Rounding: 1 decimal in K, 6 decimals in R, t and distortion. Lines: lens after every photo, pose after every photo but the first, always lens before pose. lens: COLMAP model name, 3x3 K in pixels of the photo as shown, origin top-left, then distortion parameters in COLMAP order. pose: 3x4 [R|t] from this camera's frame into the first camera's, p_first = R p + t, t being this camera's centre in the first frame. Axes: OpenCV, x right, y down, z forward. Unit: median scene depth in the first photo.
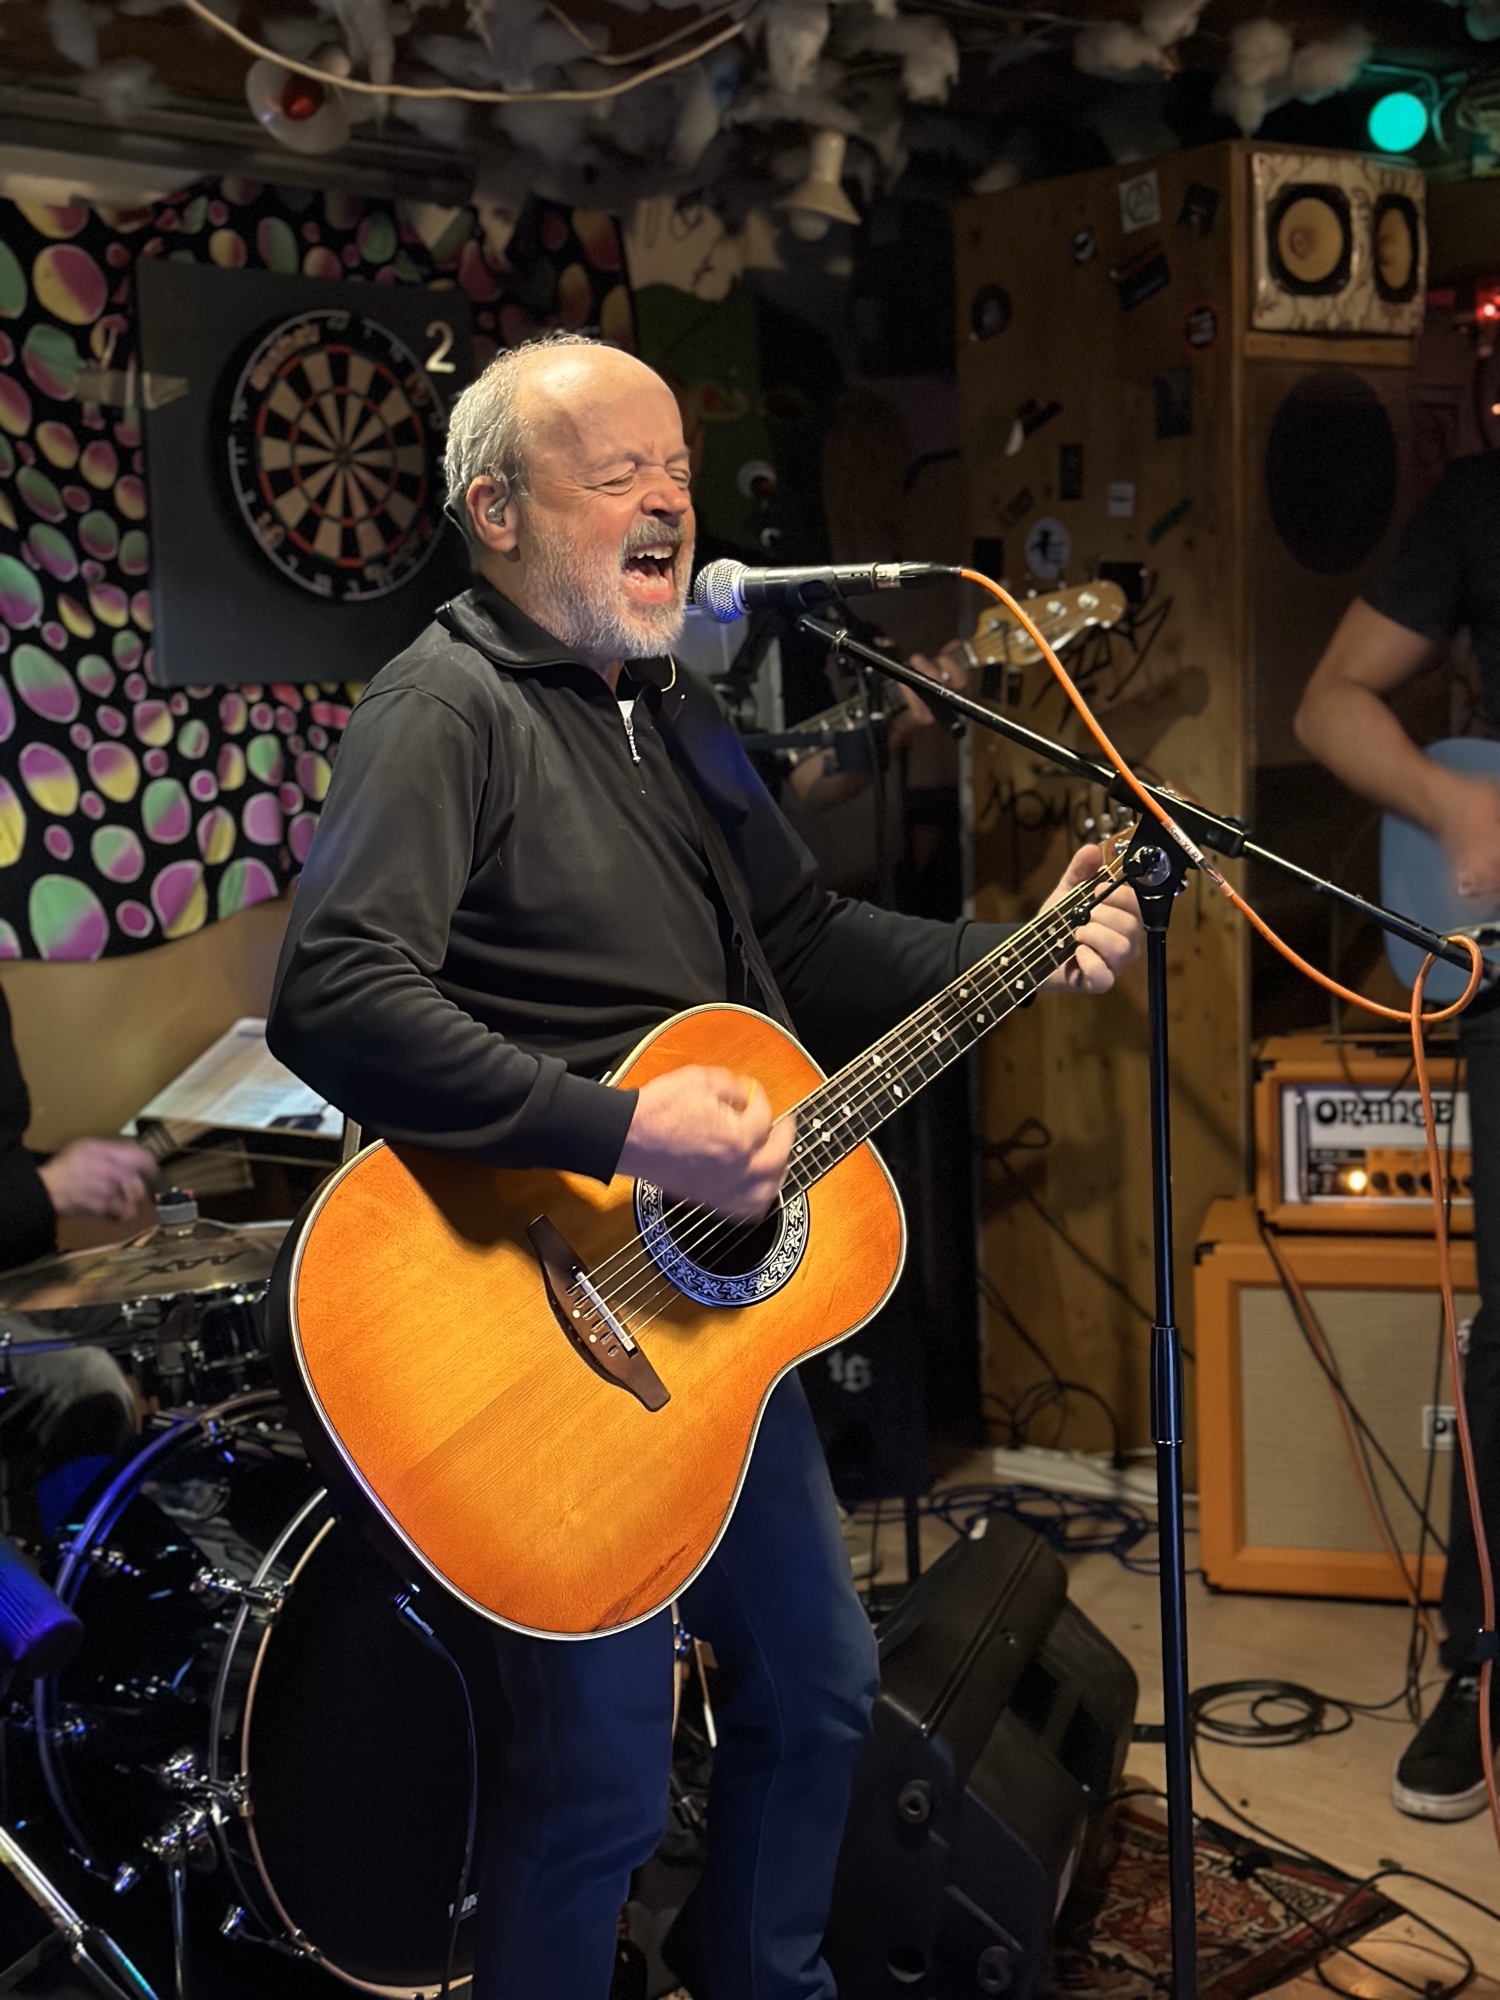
lens RADIAL K [[2796.4, 0, 744.3], [0, 2796.4, 1035.0], [0, 0, 1]] dist [0.223229, -0.514681]
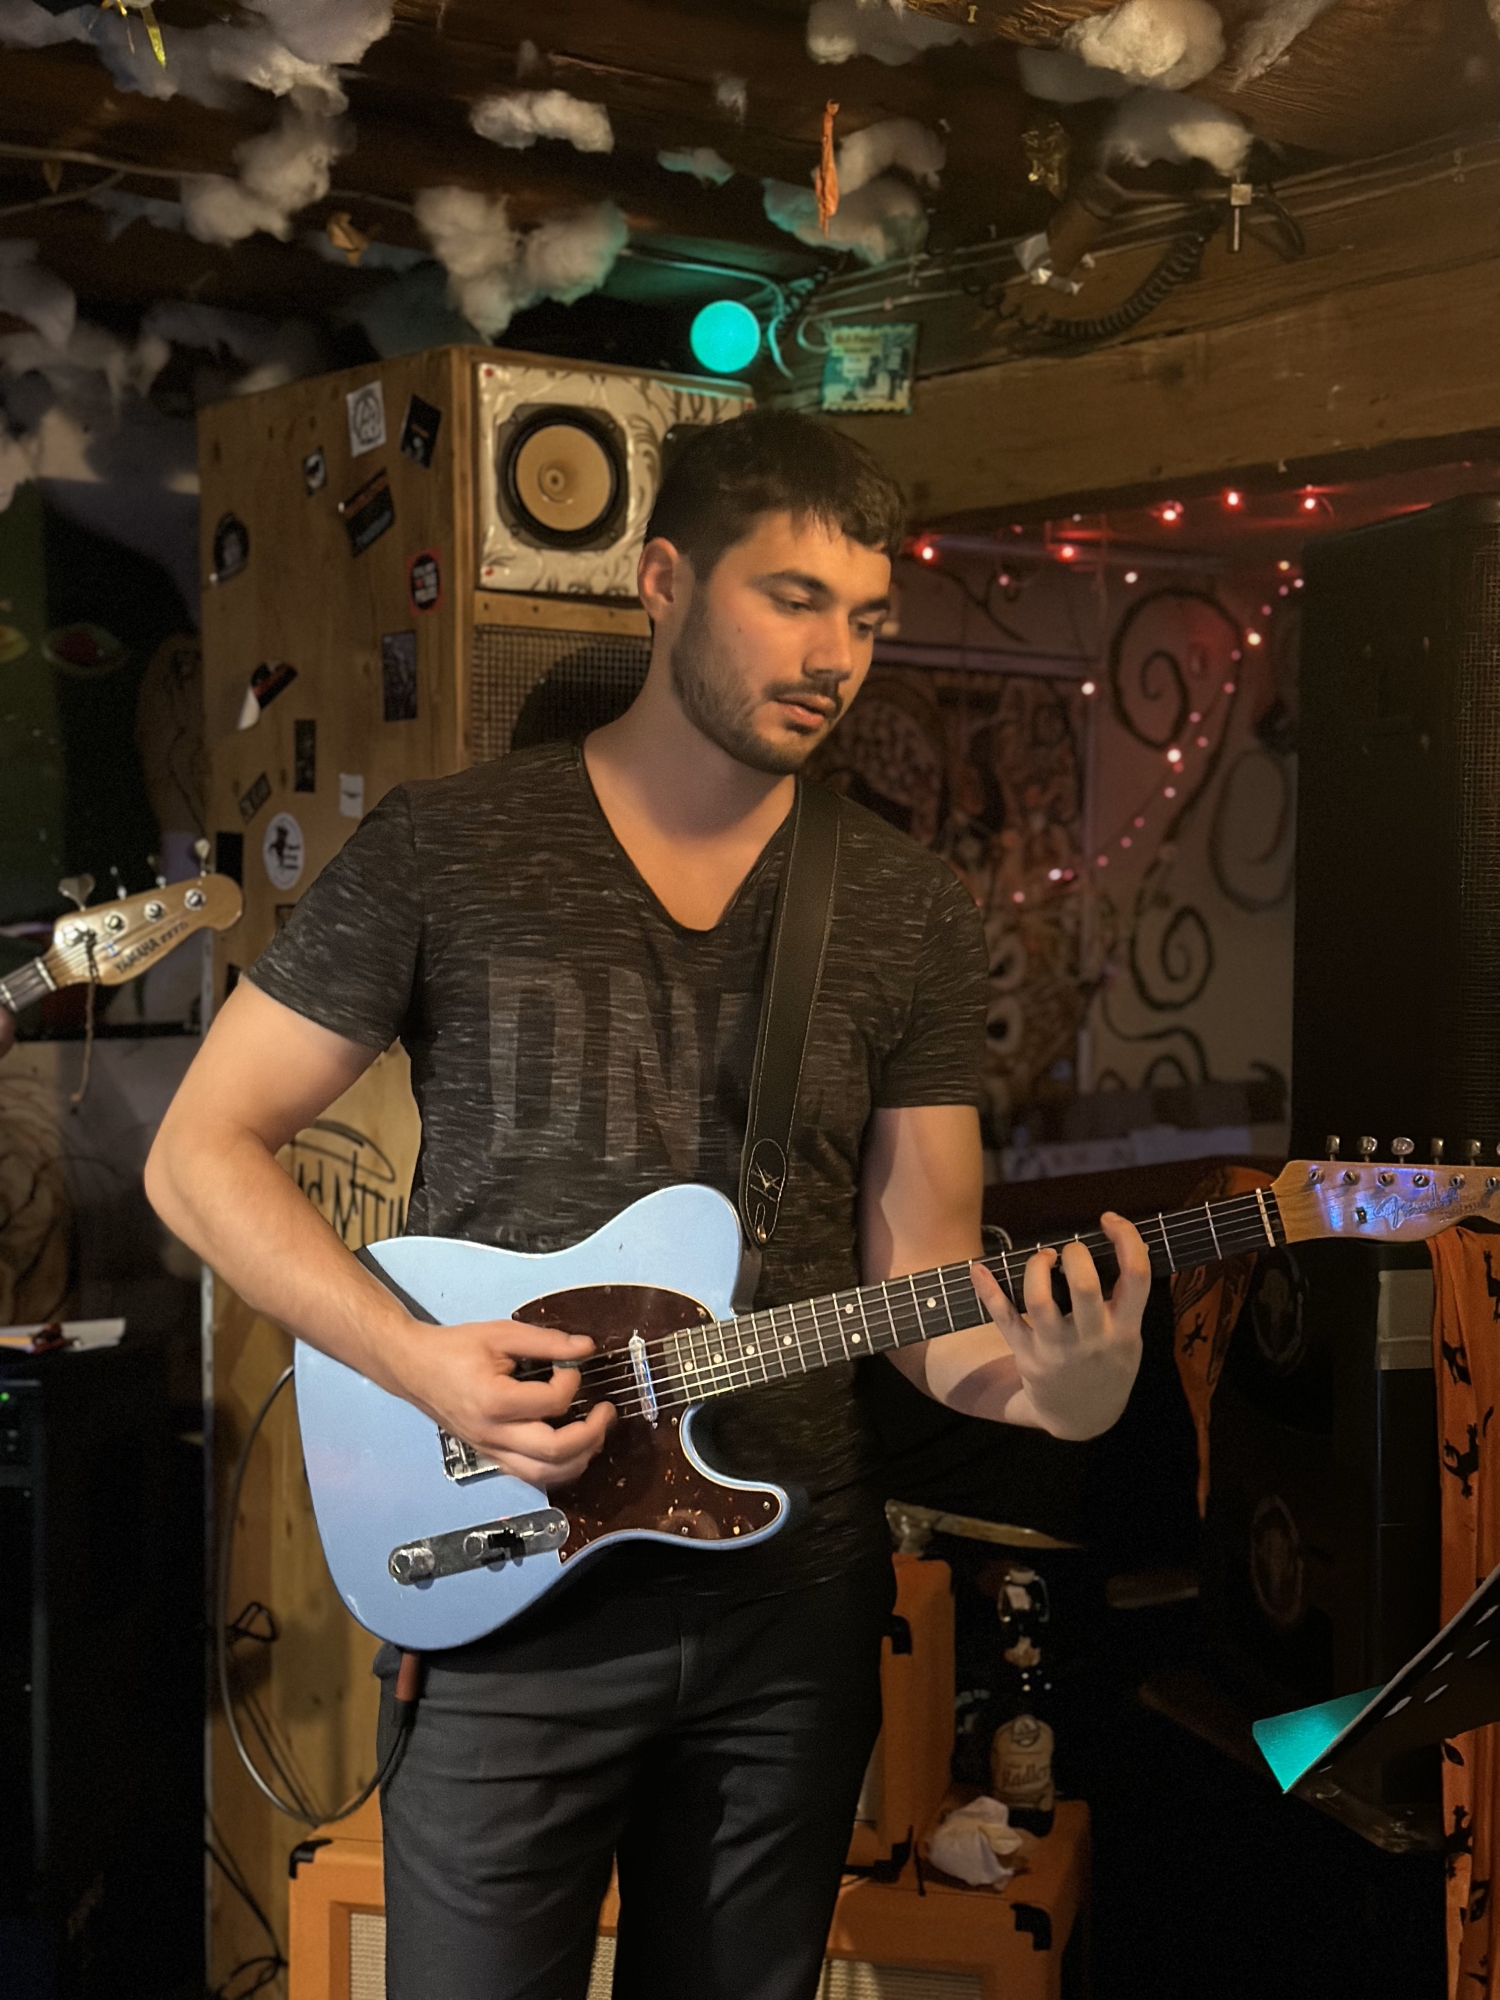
lens RADIAL K [[2785.4, 0, 774.0], [0, 2785.4, 1009.5], [0, 0, 1]] dist [0.207092, -0.430592]
pose [[0.999272, 0.038138, -0.000950, 0.259319], [-0.038087, 0.995859, -0.082550, -0.076295], [-0.002203, 0.082526, 0.996586, 0.258761]]
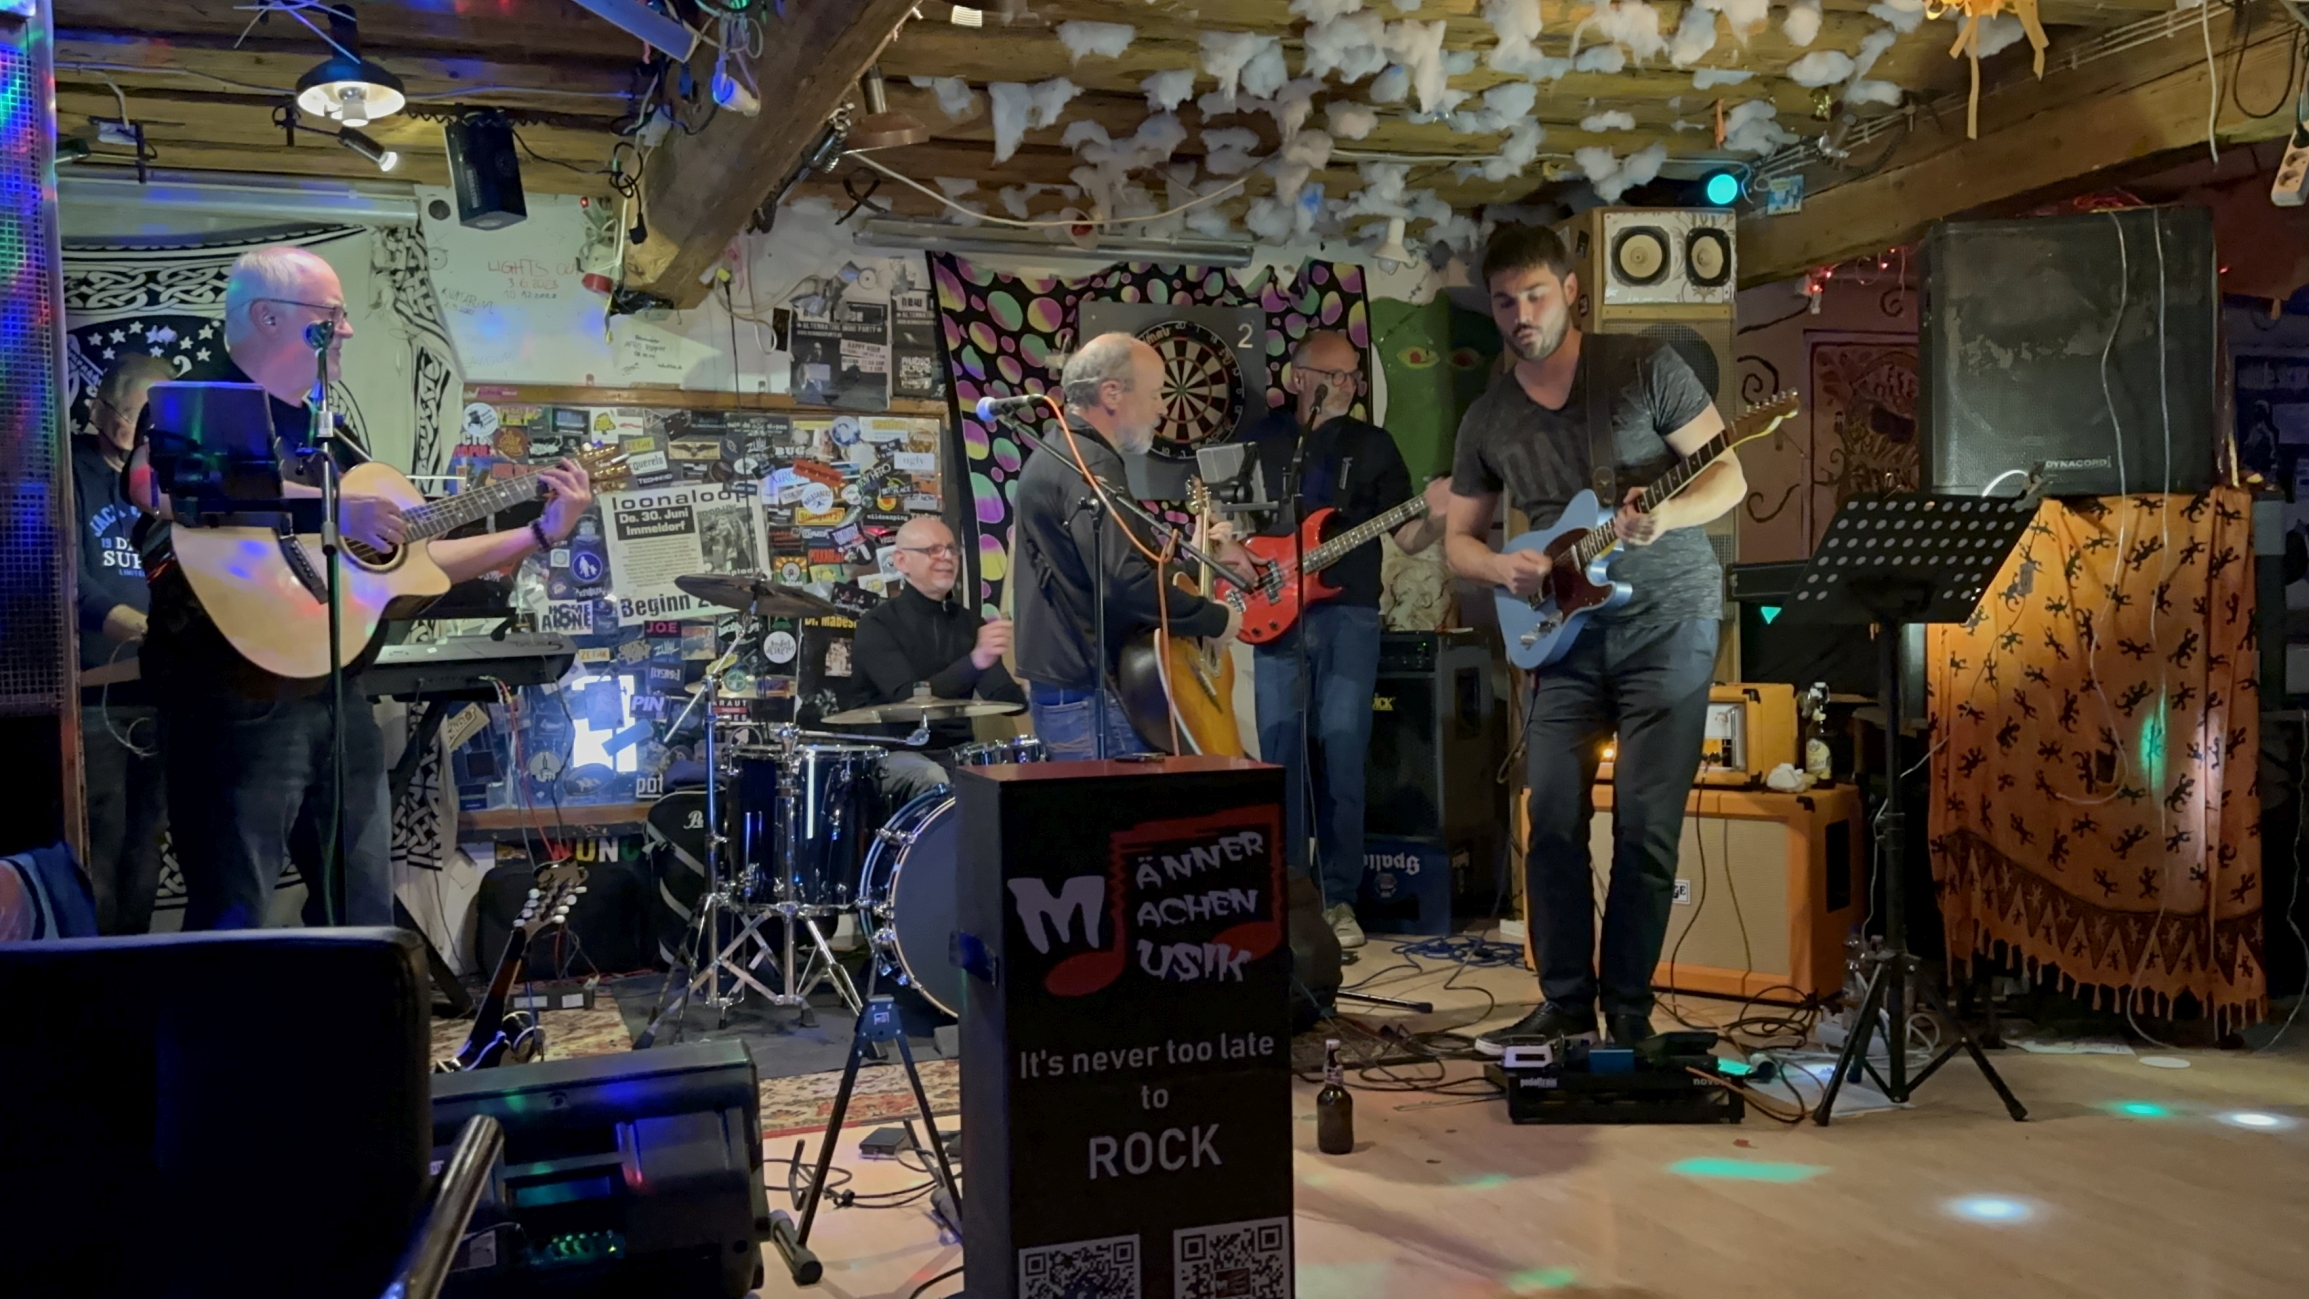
lens RADIAL K [[1963.3, 0, 1158.0], [0, 1963.3, 674.3], [0, 0, 1]] dist [0.200858, -0.392719]
pose [[0.904529, 0.029879, -0.425365, 0.472810], [-0.065745, 0.995386, -0.069885, 0.104287], [0.421314, 0.091179, 0.902320, -0.283987]]
